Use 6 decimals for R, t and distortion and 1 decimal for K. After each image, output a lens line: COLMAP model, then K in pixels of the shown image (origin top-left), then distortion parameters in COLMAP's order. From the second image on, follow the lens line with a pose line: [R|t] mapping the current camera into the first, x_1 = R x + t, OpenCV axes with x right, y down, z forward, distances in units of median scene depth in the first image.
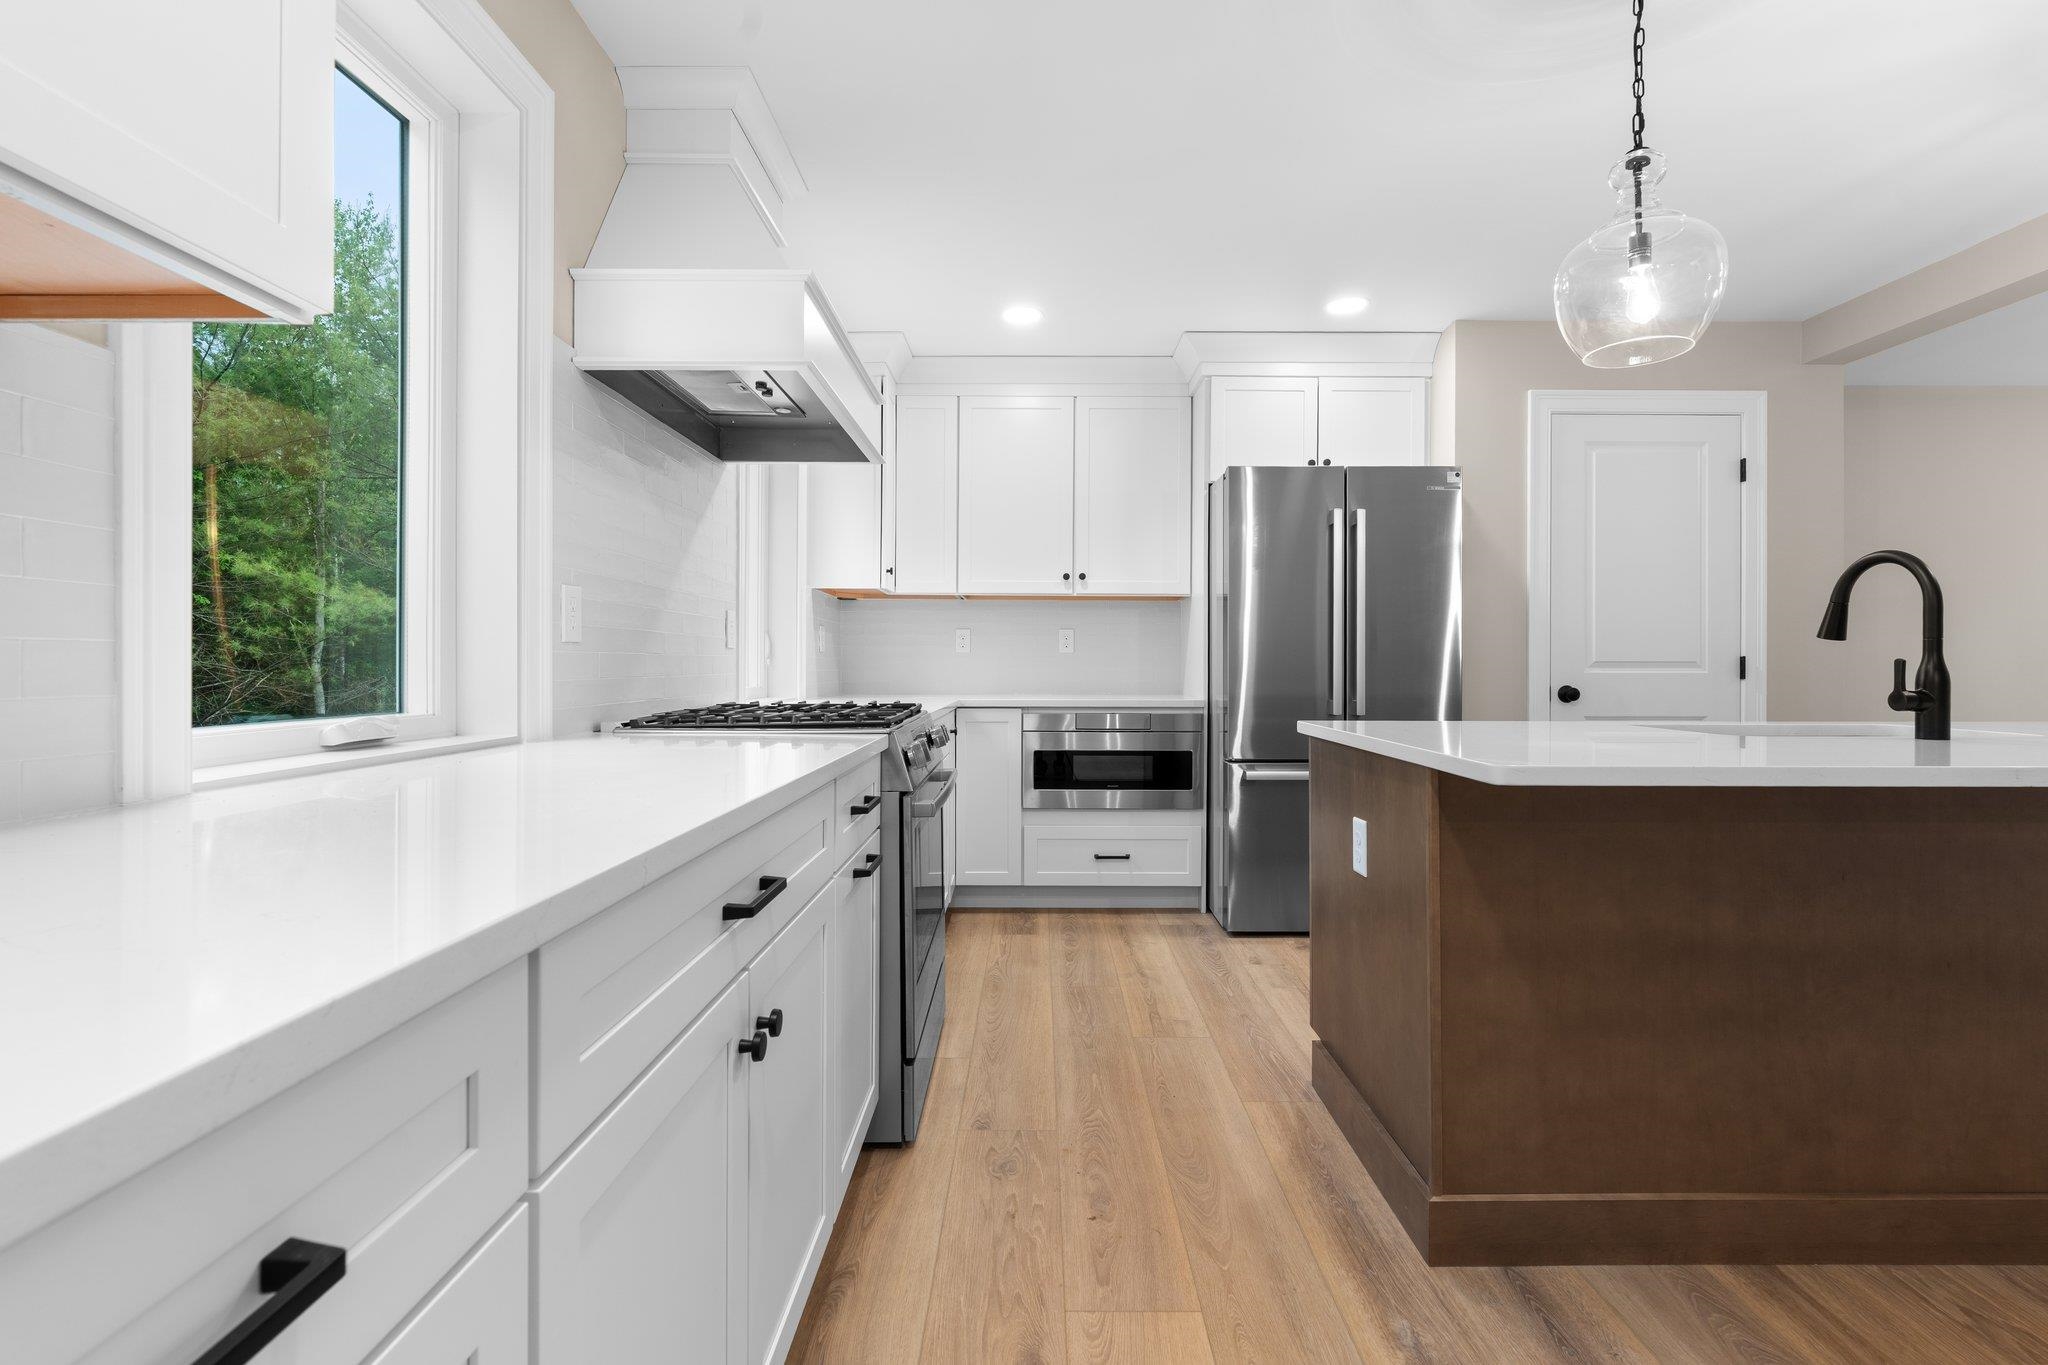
lens RADIAL K [[916.9, 0, 1029.6], [0, 916.9, 664.0], [0, 0, 1]] dist [-0.008684, 0.000759]
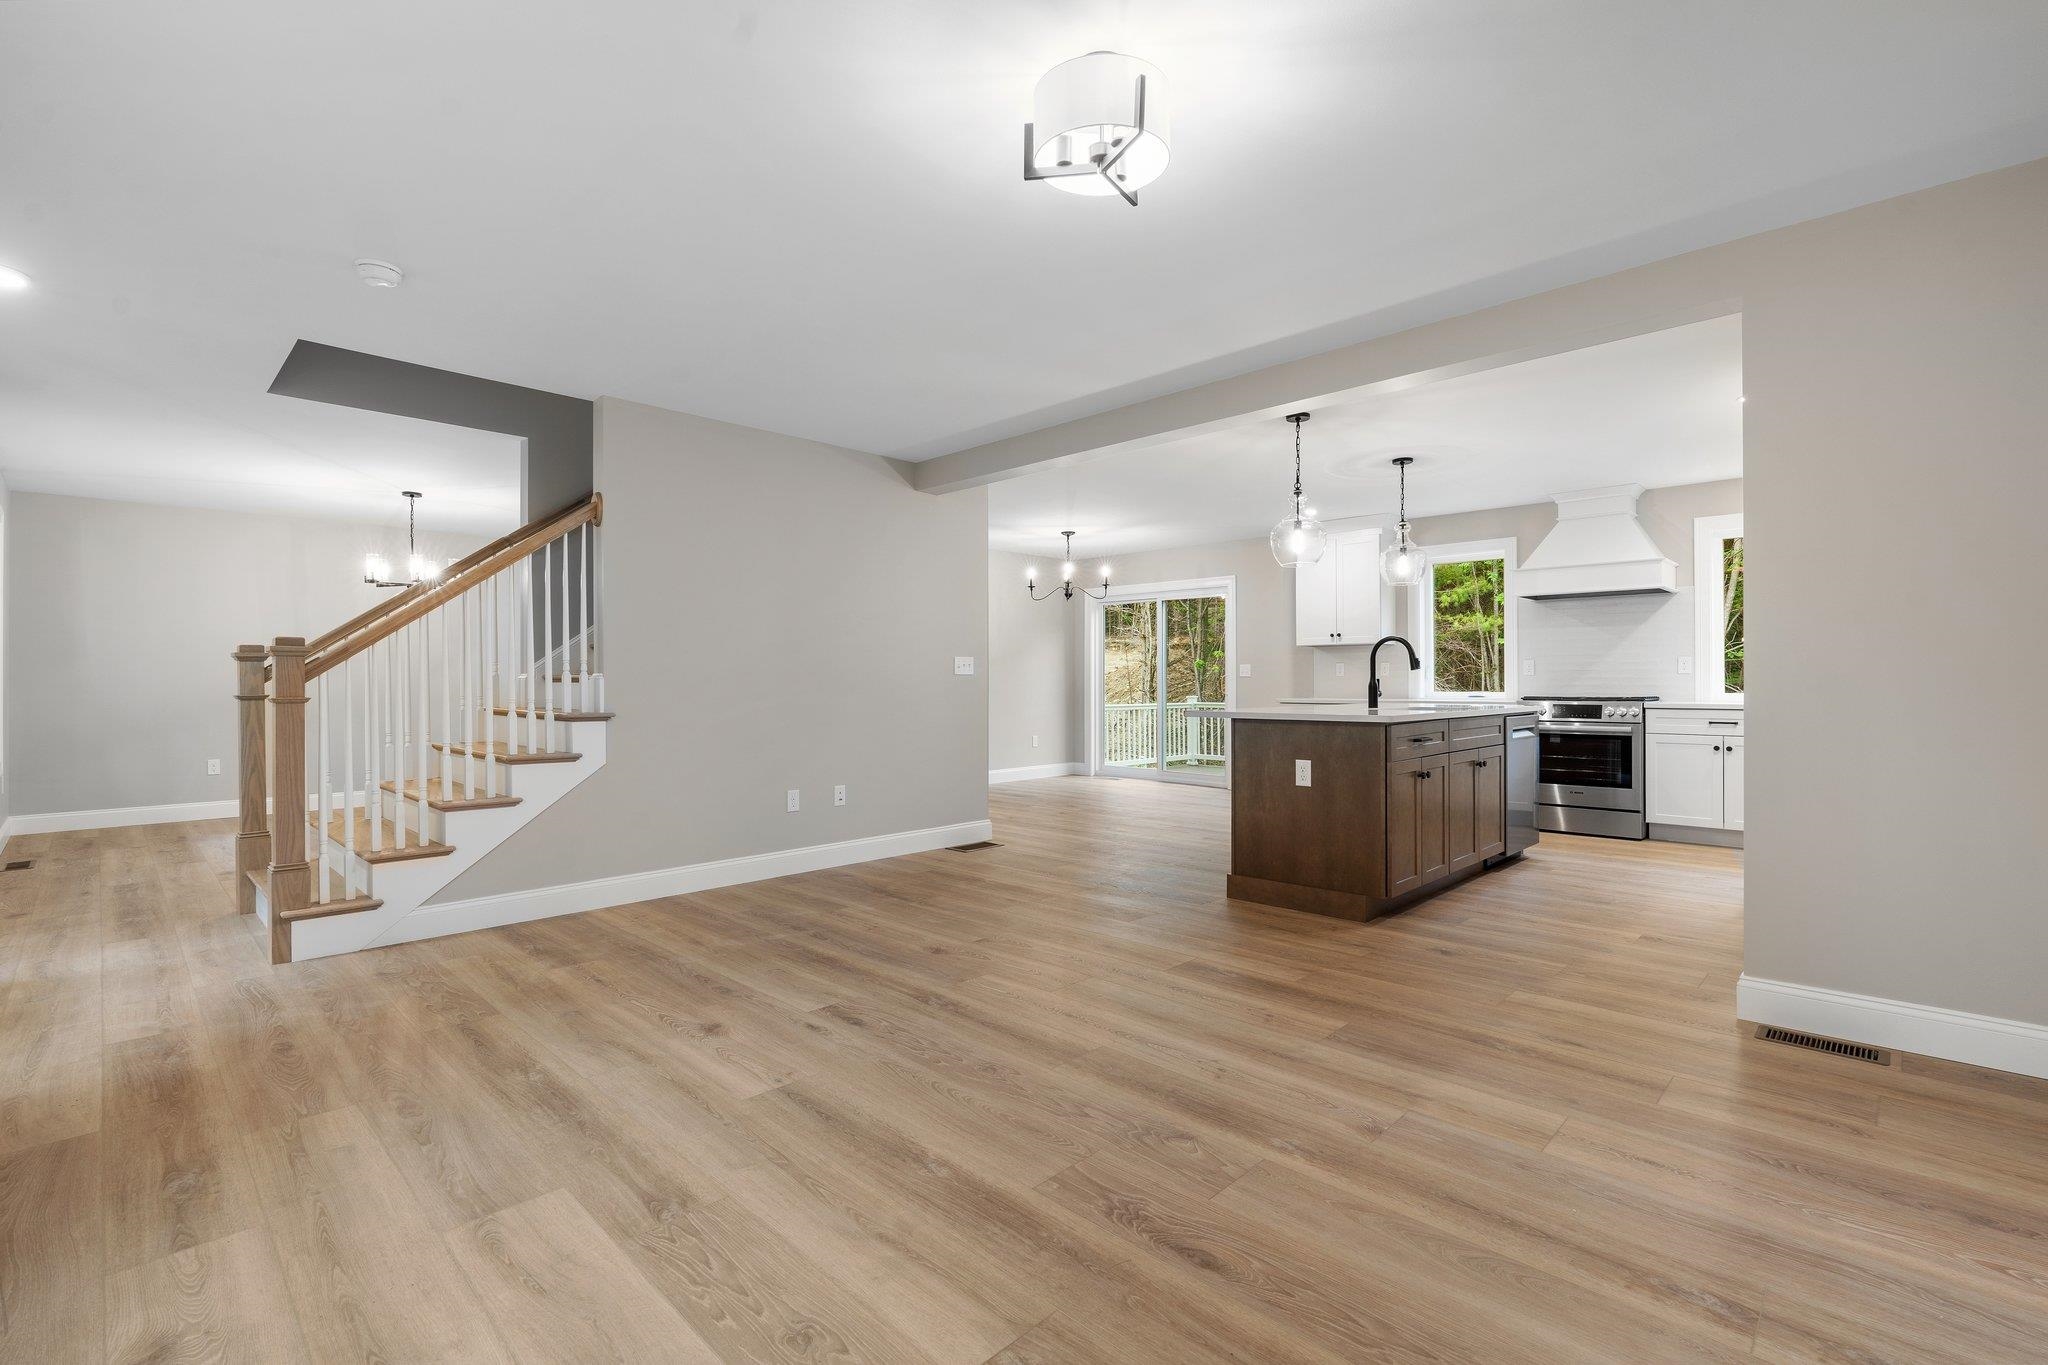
lens RADIAL K [[916.9, 0, 1017.2], [0, 916.9, 684.2], [0, 0, 1]] dist [-0.008684, 0.000759]
pose [[-0.707111, 0.000323, -0.707103, 1.890040], [0.001489, 0.999998, -0.001032, 0.005872], [0.707101, -0.001782, -0.707110, 1.118755]]
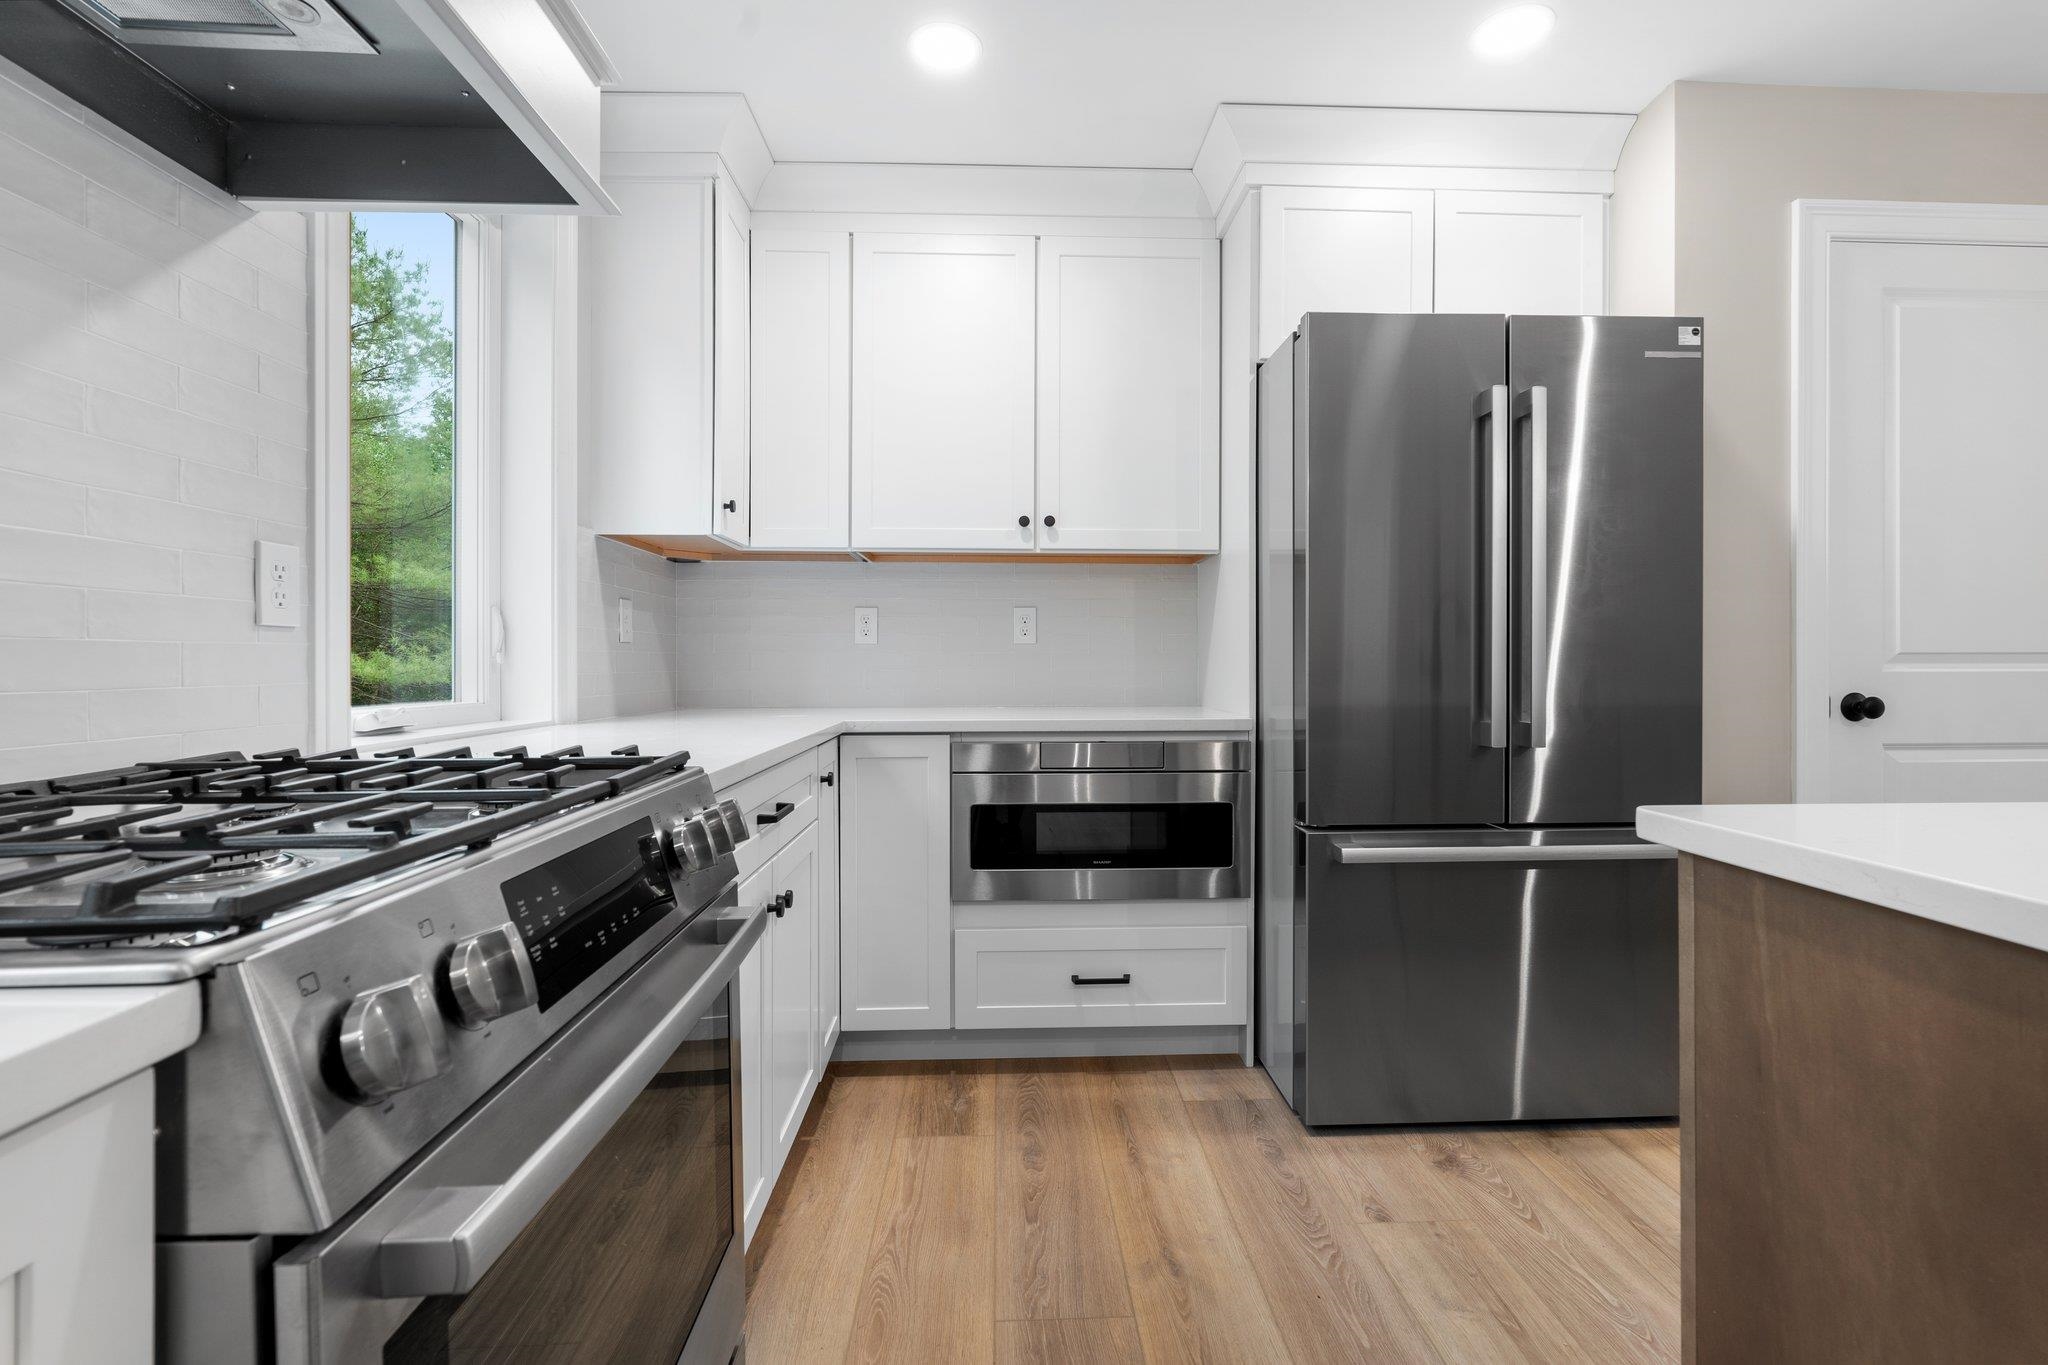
lens RADIAL K [[916.9, 0, 1025.8], [0, 916.9, 665.8], [0, 0, 1]] dist [-0.008684, 0.000759]
pose [[0.999243, -0.003843, 0.038717, 0.018952], [0.003662, 0.999982, 0.004741, 0.000759], [-0.038734, -0.004595, 0.999239, 0.423373]]
